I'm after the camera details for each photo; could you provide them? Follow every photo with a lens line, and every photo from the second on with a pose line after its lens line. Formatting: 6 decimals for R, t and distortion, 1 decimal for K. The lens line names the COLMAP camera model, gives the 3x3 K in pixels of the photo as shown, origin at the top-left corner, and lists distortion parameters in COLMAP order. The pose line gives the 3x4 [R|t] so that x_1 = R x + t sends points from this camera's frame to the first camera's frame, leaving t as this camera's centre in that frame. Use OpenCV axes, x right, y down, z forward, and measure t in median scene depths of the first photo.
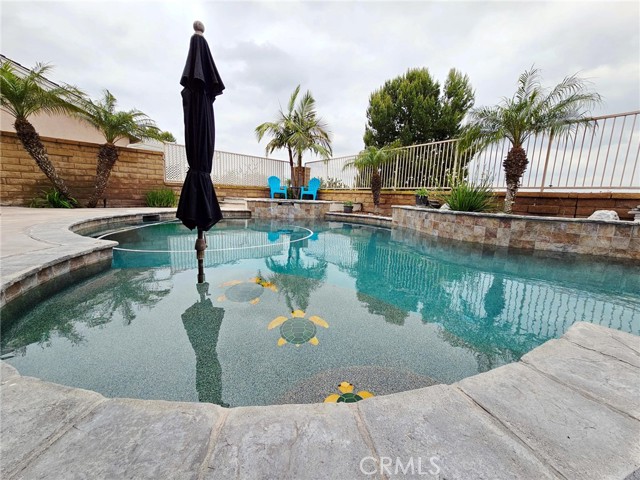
lens RADIAL K [[262.9, 0, 324.7], [0, 262.9, 234.9], [0, 0, 1]] dist [0.011711, -0.000999]
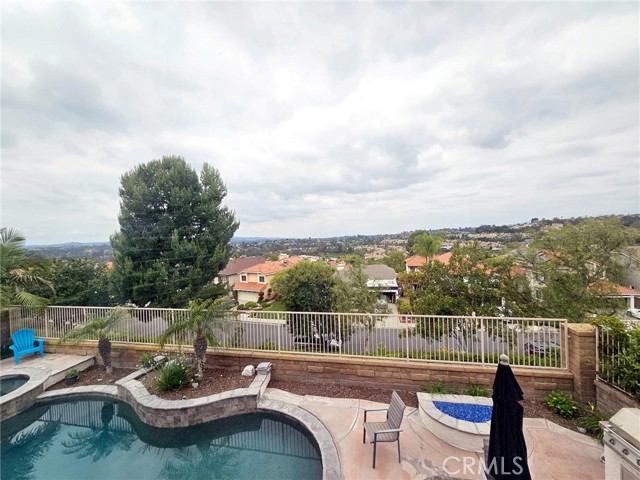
lens RADIAL K [[262.9, 0, 318.7], [0, 262.9, 237.6], [0, 0, 1]] dist [0.011711, -0.000999]
pose [[0.744396, -0.076215, 0.663375, 0.054820], [0.157335, 0.985513, -0.063326, -0.145876], [-0.648938, 0.151512, 0.745603, -0.146999]]
